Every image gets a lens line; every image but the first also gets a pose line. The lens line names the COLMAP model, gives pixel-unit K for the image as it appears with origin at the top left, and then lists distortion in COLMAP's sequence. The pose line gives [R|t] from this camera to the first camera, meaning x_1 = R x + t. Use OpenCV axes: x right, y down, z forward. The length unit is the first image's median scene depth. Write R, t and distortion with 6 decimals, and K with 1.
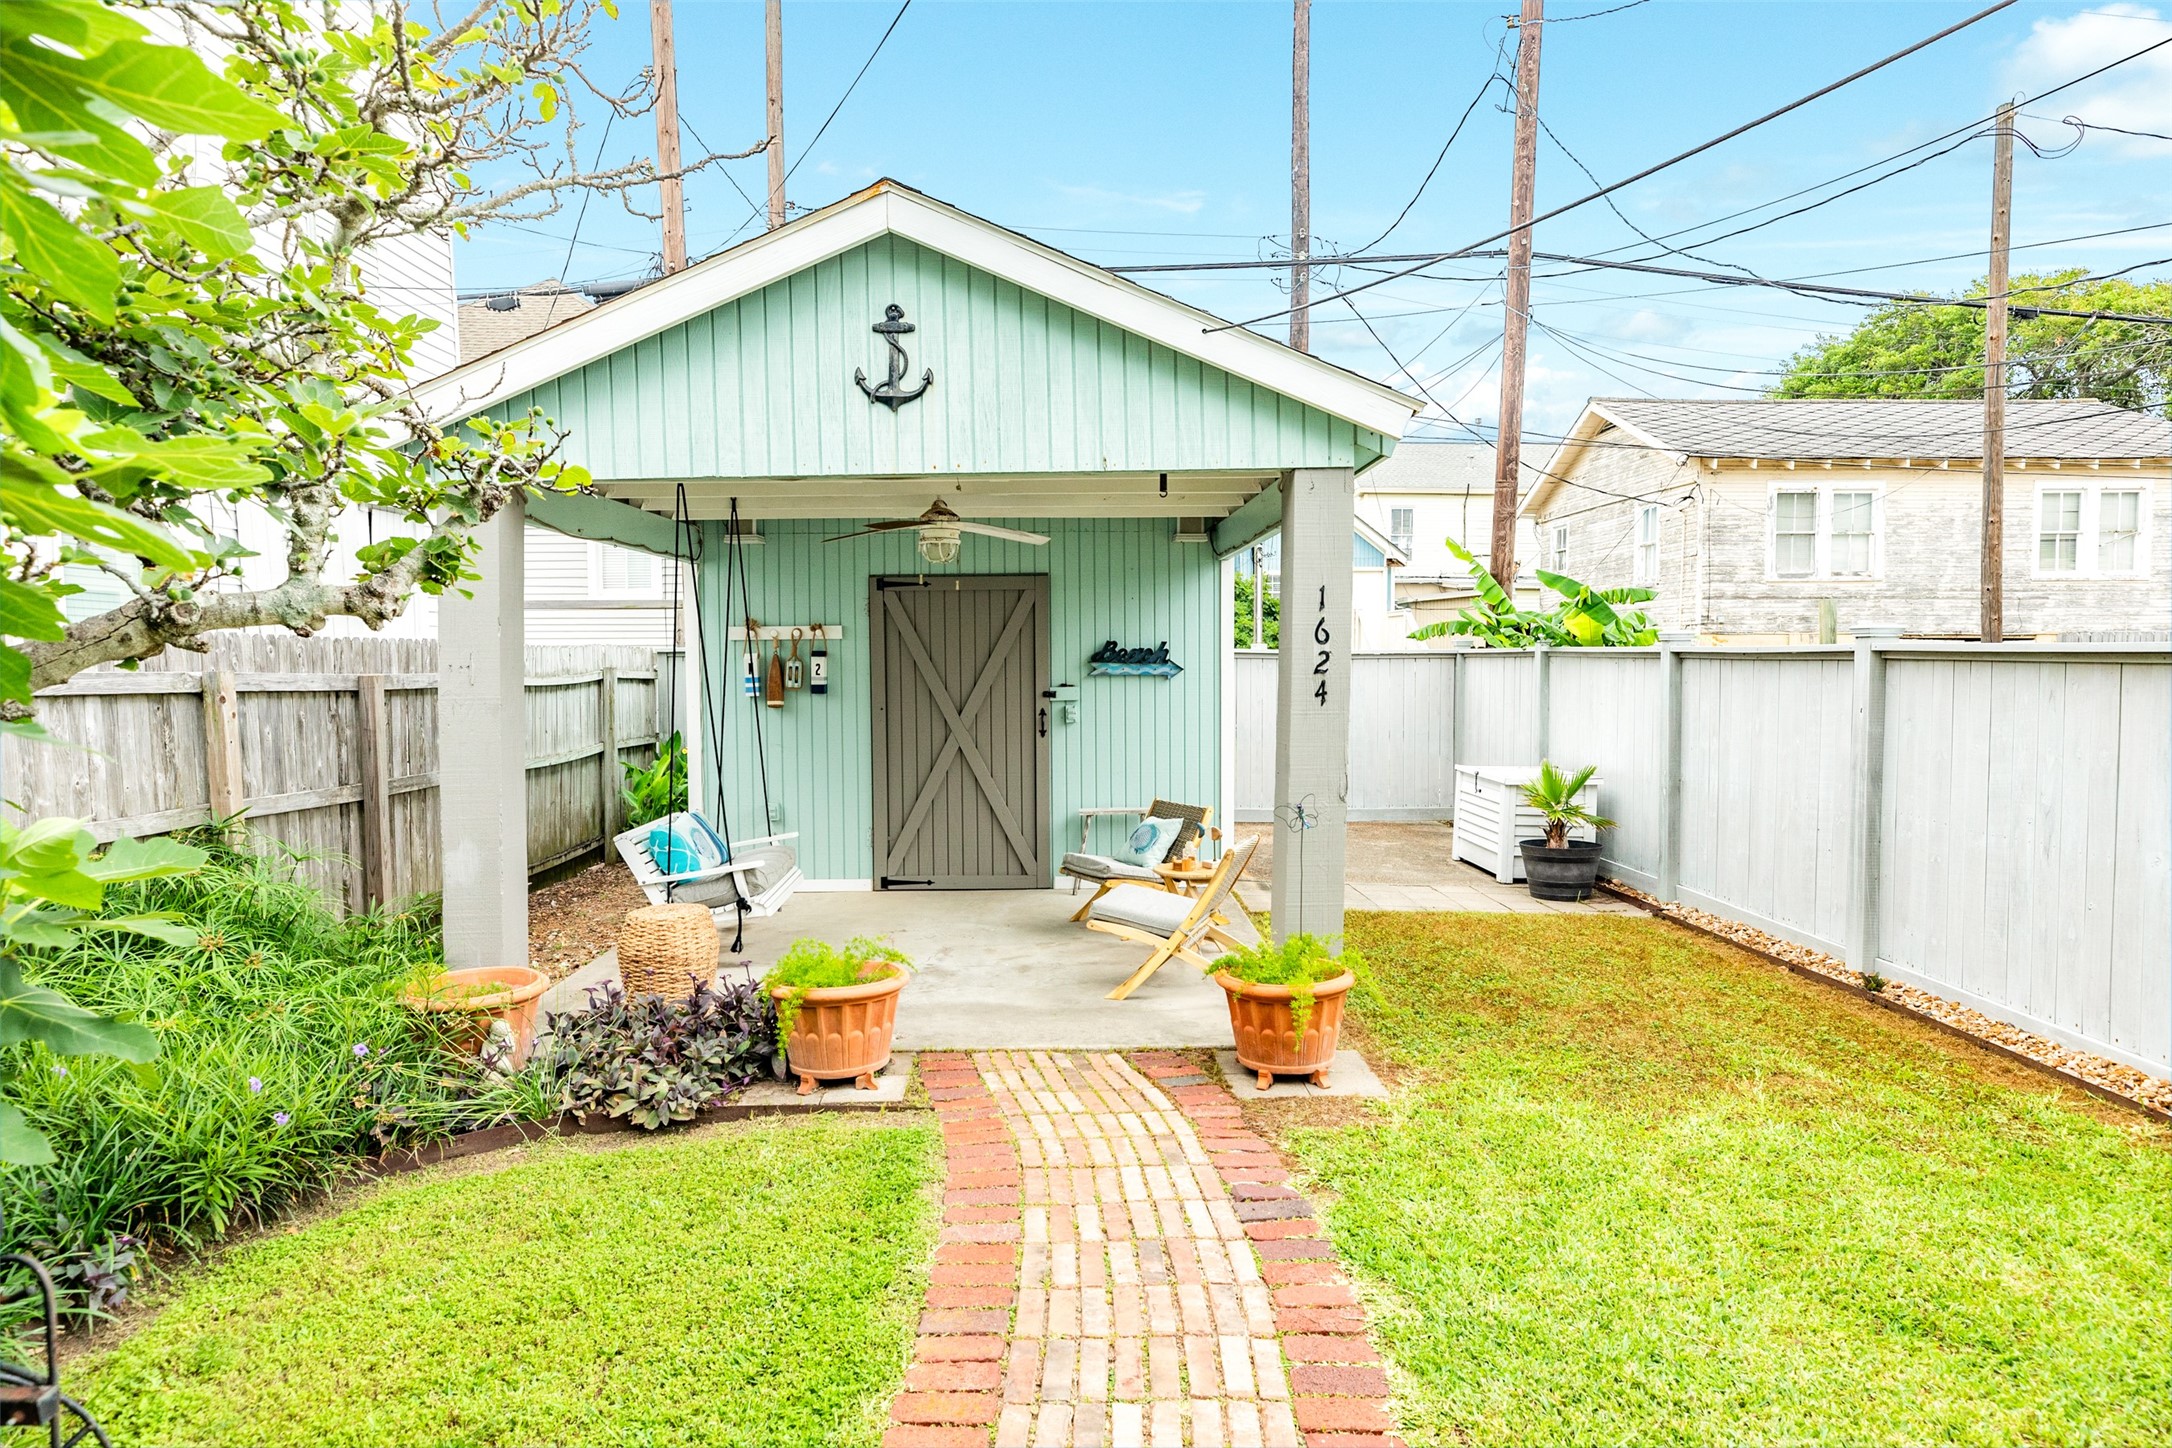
lens RADIAL K [[1318.1, 0, 1093.1], [0, 1318.1, 727.6], [0, 0, 1]] dist [0.002439, 0.000677]
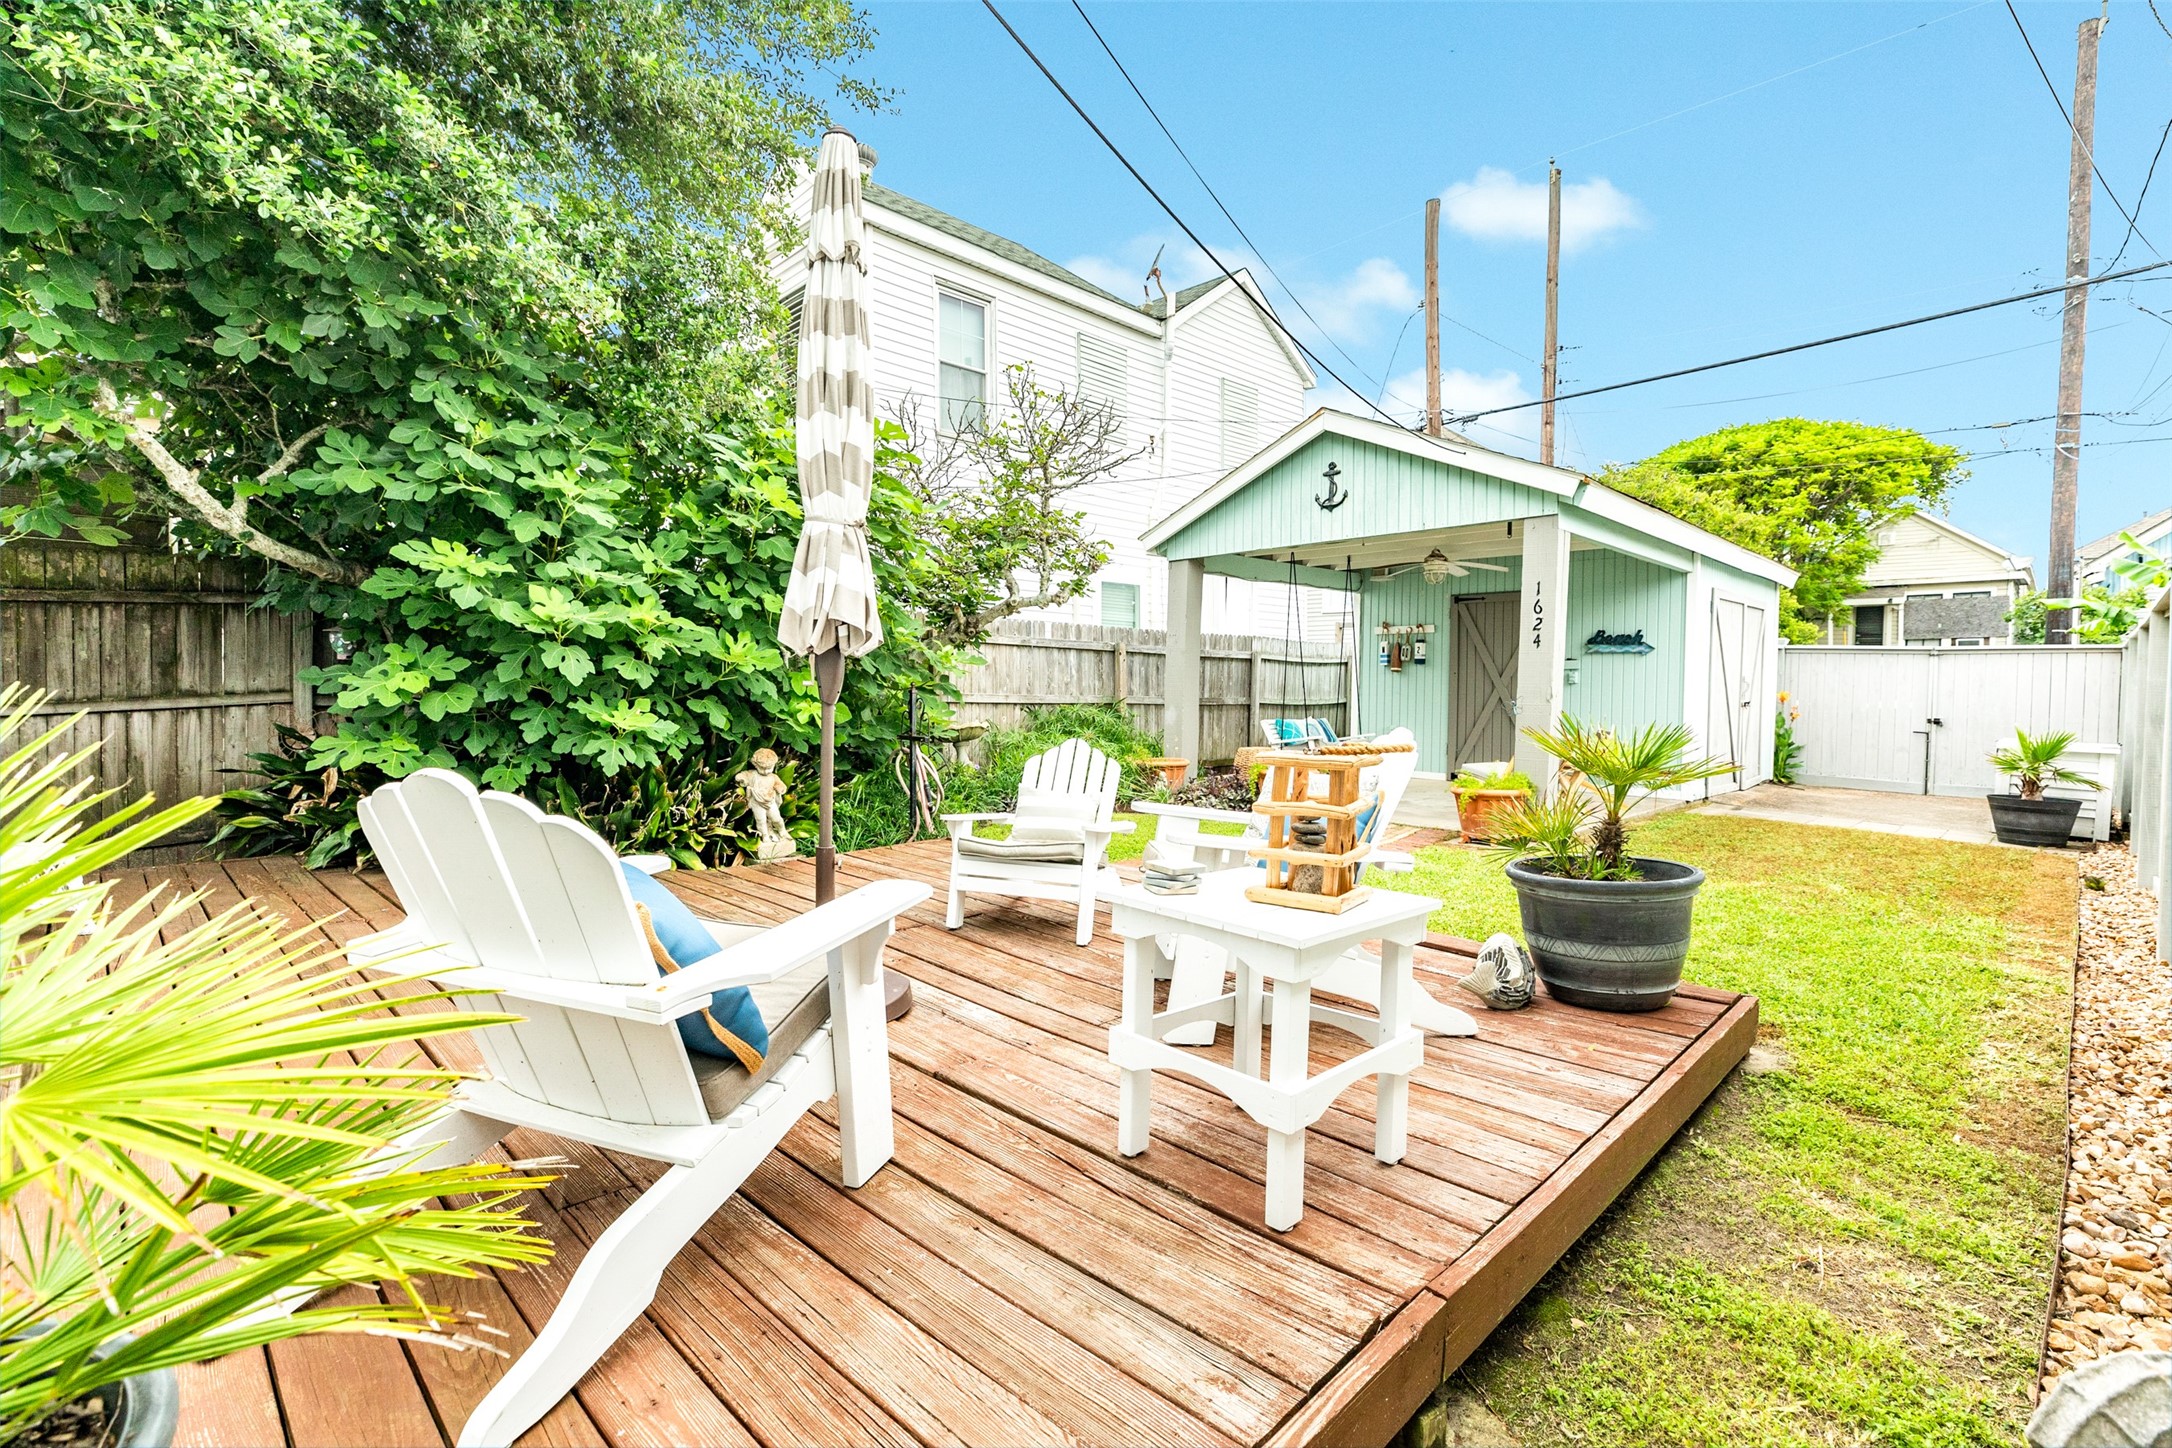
lens RADIAL K [[998.0, 0, 1072.0], [0, 998.0, 710.5], [0, 0, 1]] dist [0.001808, -0.000400]
pose [[0.676823, 0.036025, -0.735263, 0.456584], [-0.055709, 0.998444, -0.002362, 0.064823], [0.734034, 0.042559, 0.677777, -0.233038]]
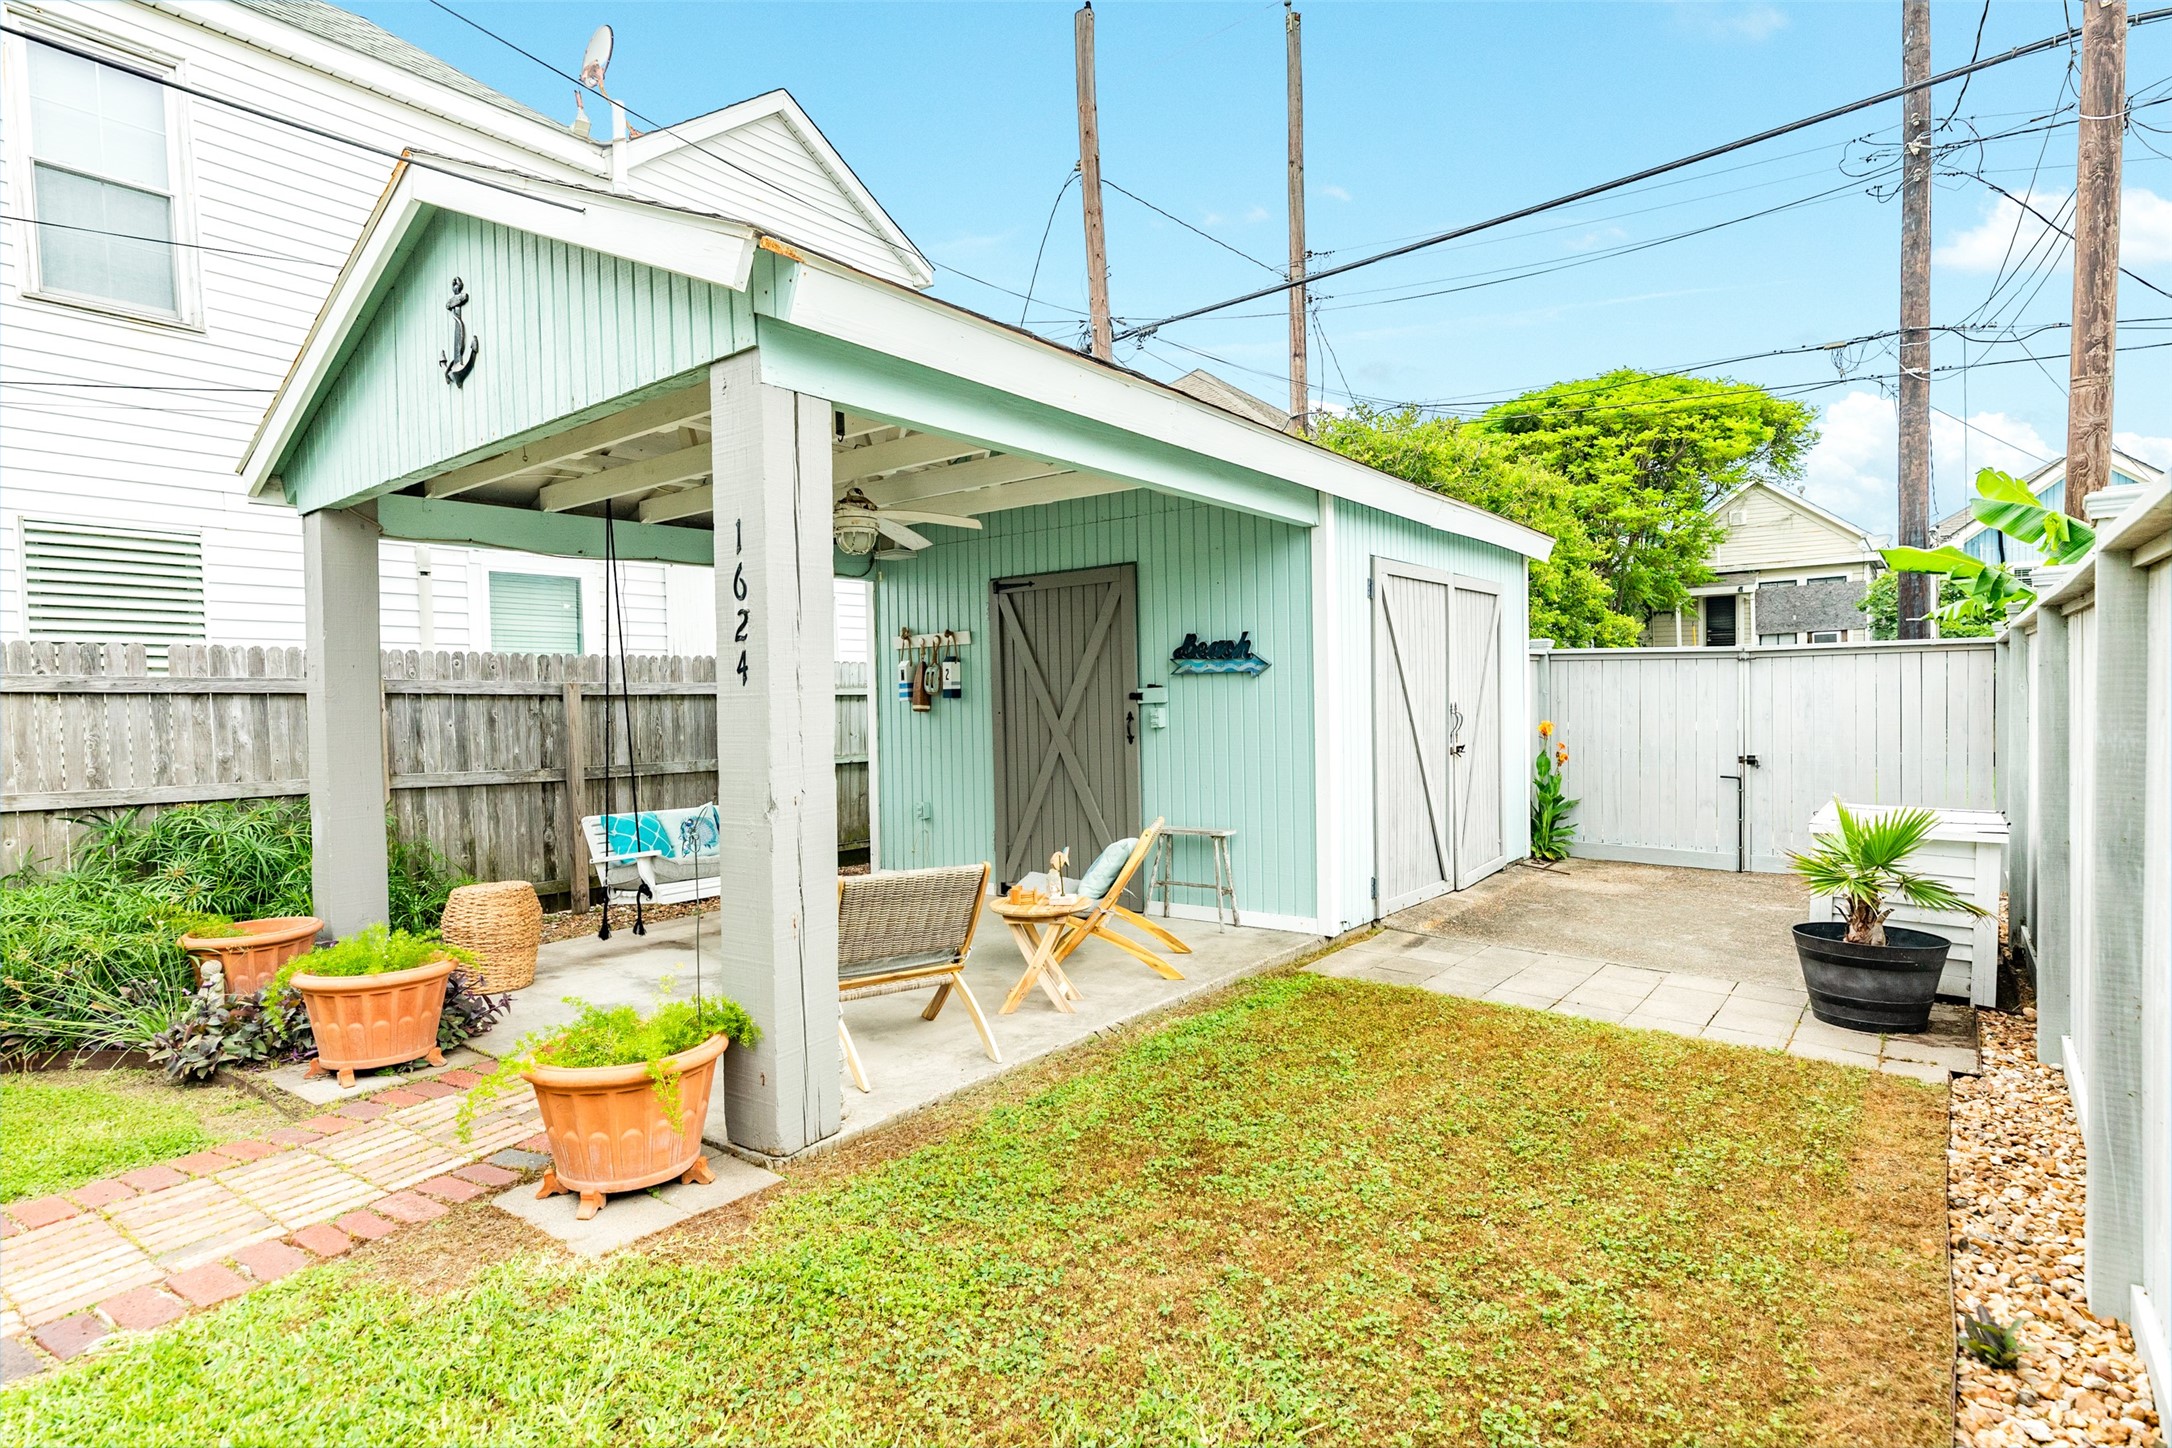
lens RADIAL K [[1121.8, 0, 1096.5], [0, 1121.8, 726.9], [0, 0, 1]] dist [-0.002237, 0.000821]
pose [[0.774529, 0.006002, -0.632510, 0.434843], [-0.018718, 0.999735, -0.013434, 0.006505], [0.632261, 0.022244, 0.774436, 0.395460]]
